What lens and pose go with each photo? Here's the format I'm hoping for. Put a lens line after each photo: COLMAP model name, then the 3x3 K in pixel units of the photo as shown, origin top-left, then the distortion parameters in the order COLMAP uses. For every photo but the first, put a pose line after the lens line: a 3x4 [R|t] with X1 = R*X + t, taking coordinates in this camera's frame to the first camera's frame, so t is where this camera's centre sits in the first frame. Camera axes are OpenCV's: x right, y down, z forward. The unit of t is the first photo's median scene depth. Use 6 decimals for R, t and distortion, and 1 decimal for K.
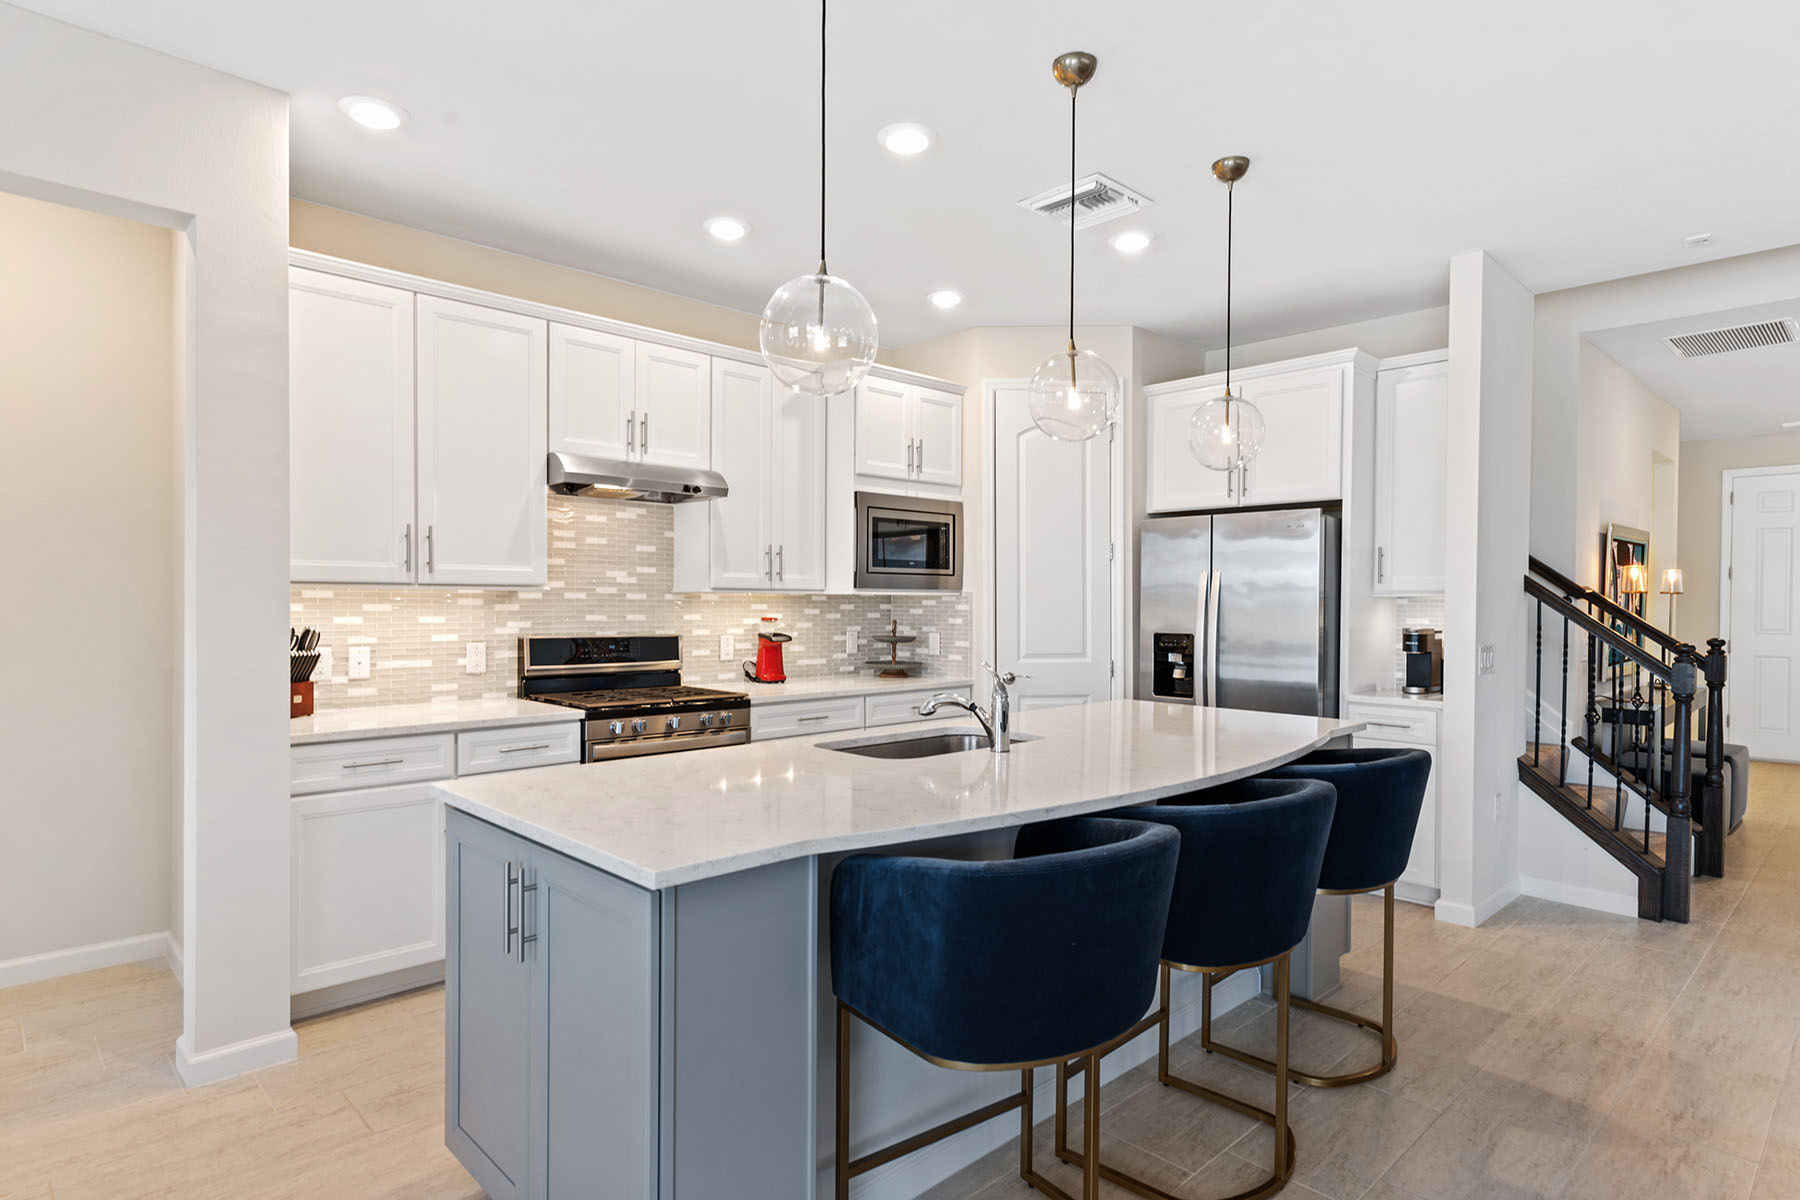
lens RADIAL K [[974.0, 0, 900.0], [0, 974.0, 600.0], [0, 0, 1]] dist [0.001742, 0.000082]
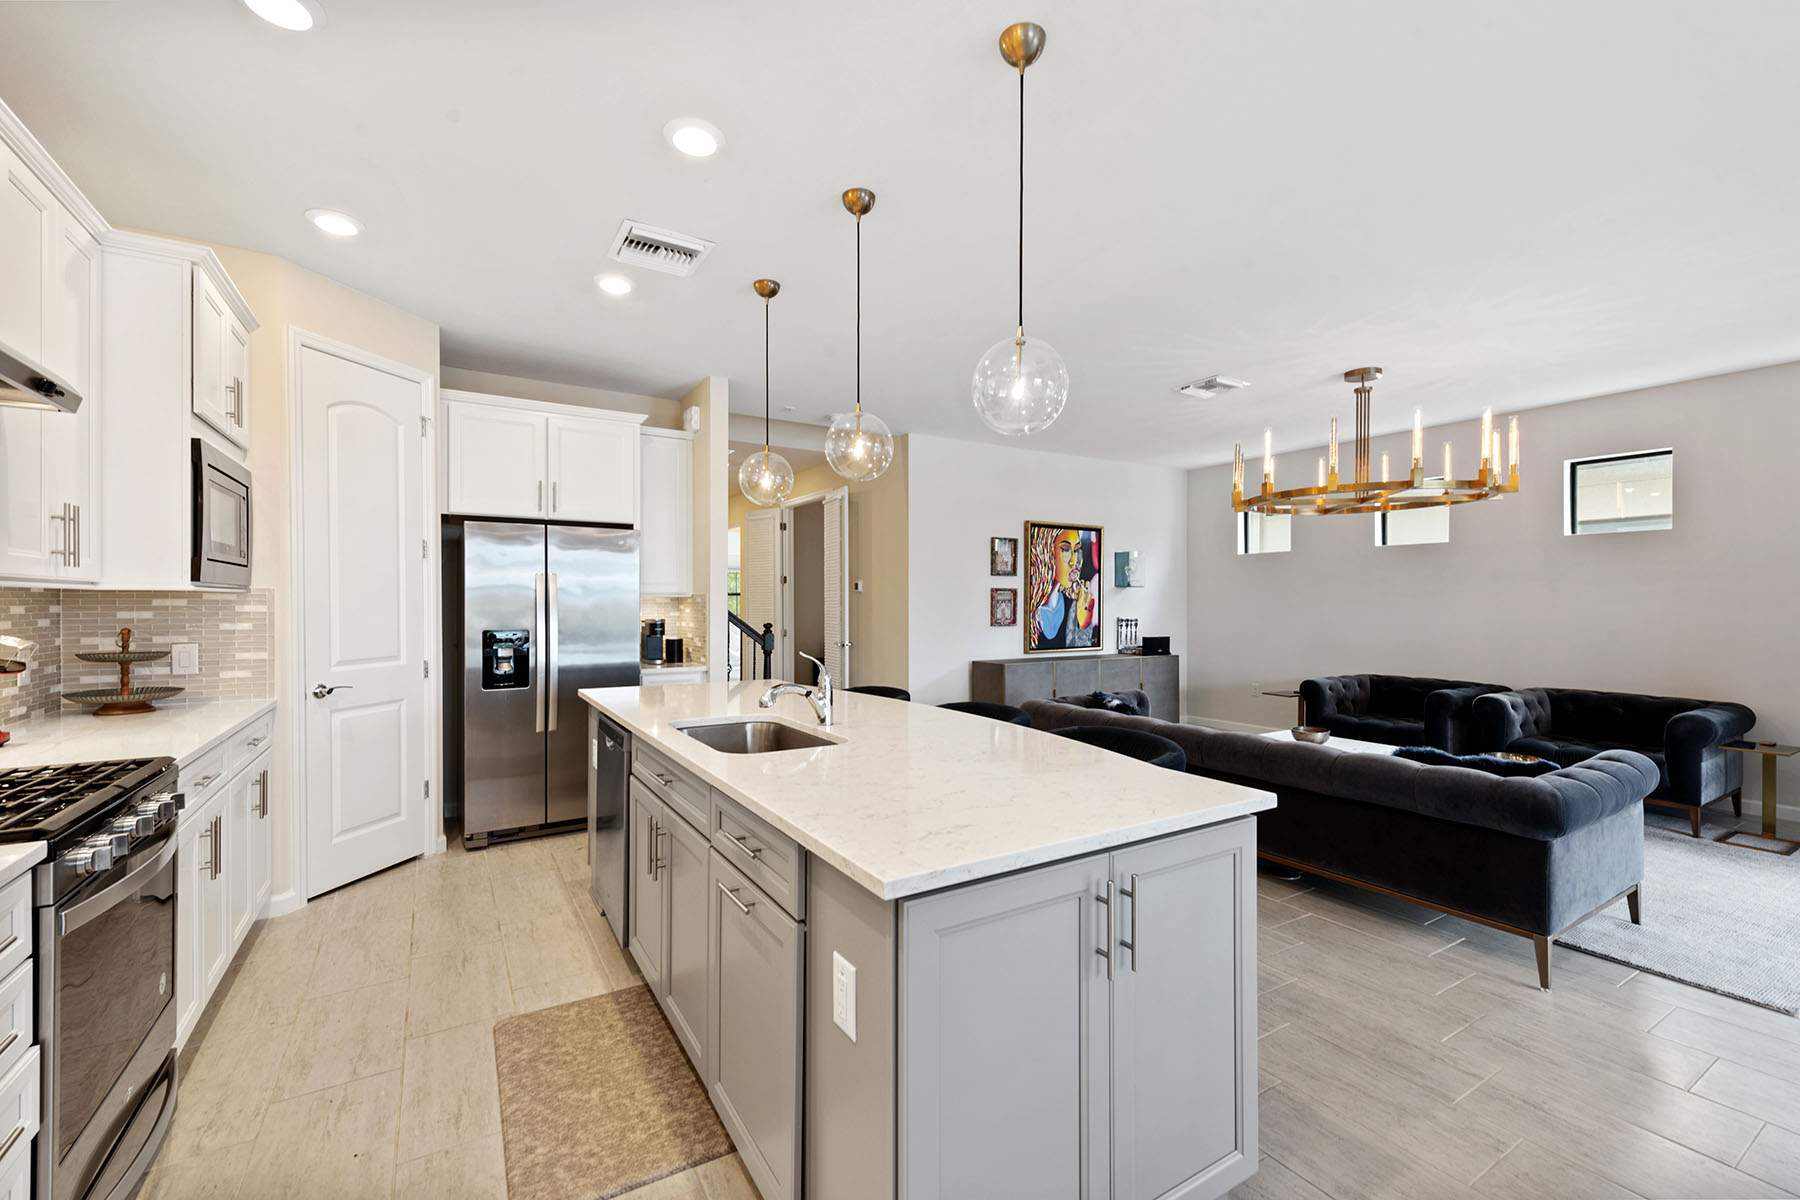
lens RADIAL K [[725.6, 0, 894.0], [0, 725.6, 604.4], [0, 0, 1]] dist [0.001351, 0.000009]
pose [[0.204394, -0.002977, 0.978884, -0.418081], [0.002389, 0.999994, 0.002542, 0.004310], [-0.978886, 0.001819, 0.204400, 0.401800]]
